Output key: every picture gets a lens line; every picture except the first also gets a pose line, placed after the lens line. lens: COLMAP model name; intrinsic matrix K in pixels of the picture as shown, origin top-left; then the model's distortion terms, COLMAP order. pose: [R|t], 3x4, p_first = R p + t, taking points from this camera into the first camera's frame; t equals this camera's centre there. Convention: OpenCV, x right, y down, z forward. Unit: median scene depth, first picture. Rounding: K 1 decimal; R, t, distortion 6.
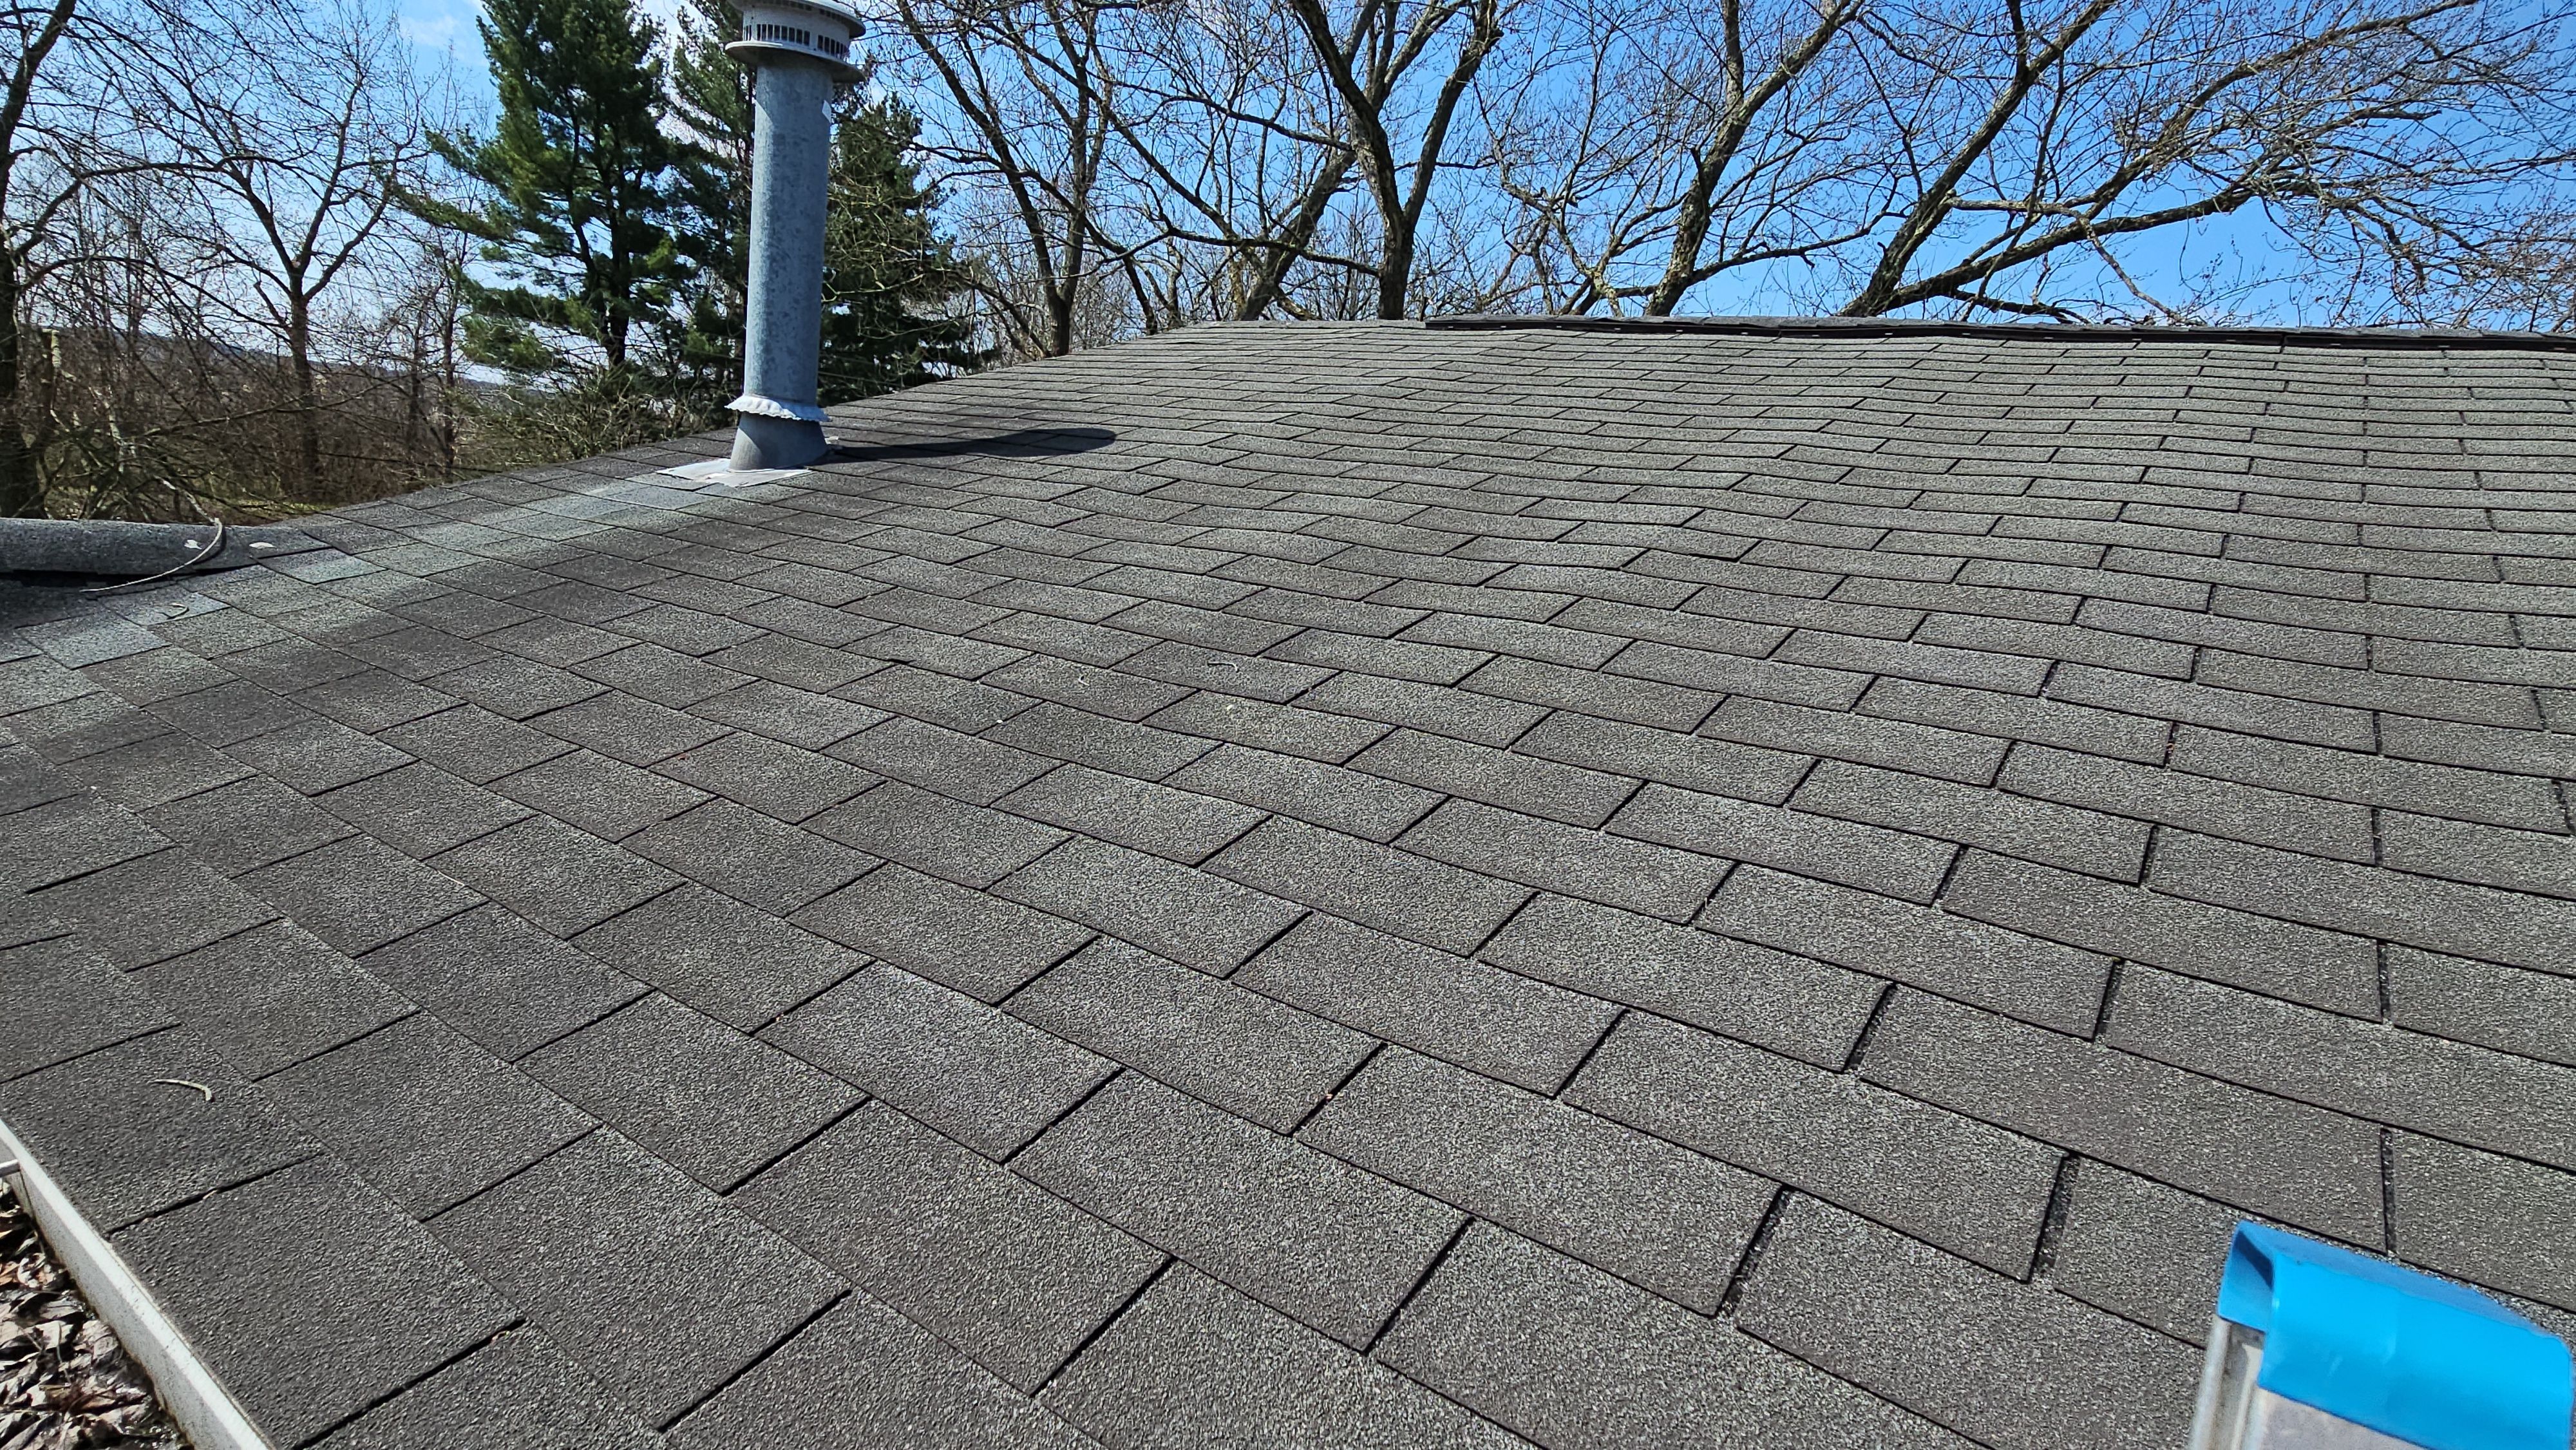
lens RADIAL K [[1305.9, 0, 1288.0], [0, 1305.9, 725.0], [0, 0, 1]] dist [-0.000345, -0.000383]
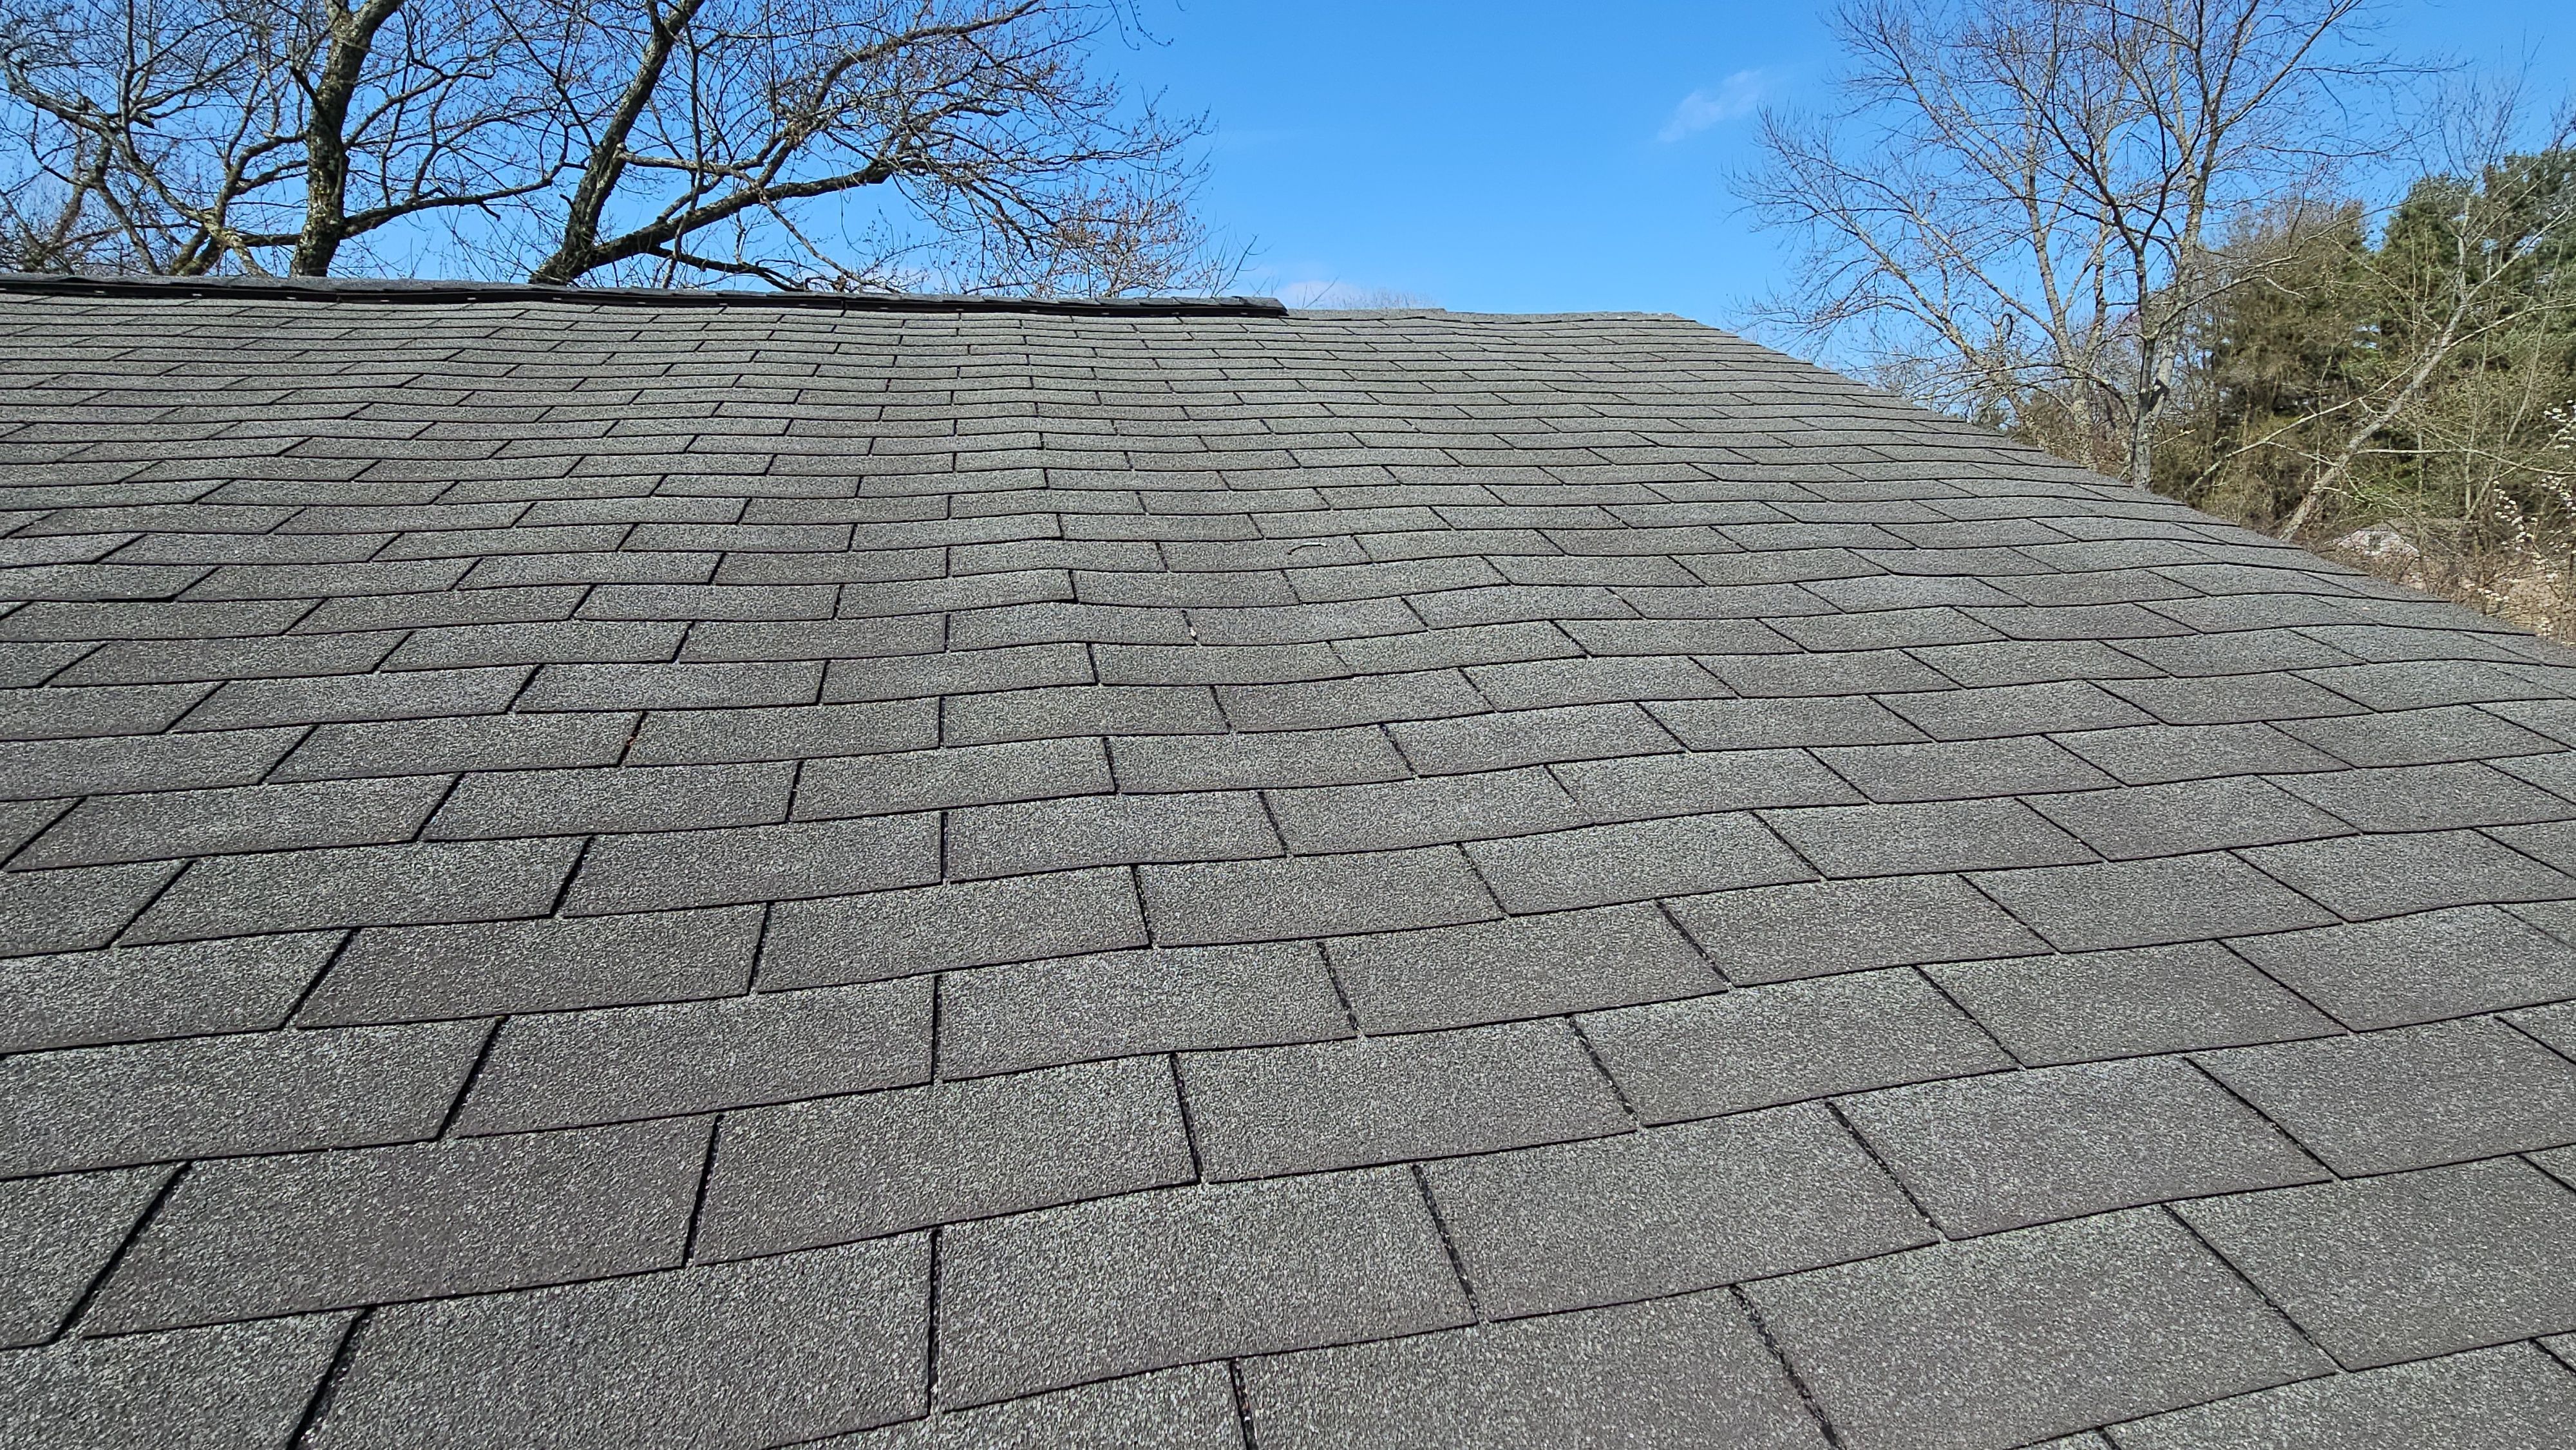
lens RADIAL K [[1305.9, 0, 1288.0], [0, 1305.9, 725.0], [0, 0, 1]] dist [-0.000345, -0.000383]
pose [[0.662381, -0.234608, 0.711485, 0.167968], [0.212673, 0.969515, 0.121696, -0.004726], [-0.718346, 0.070705, 0.692084, -0.013568]]
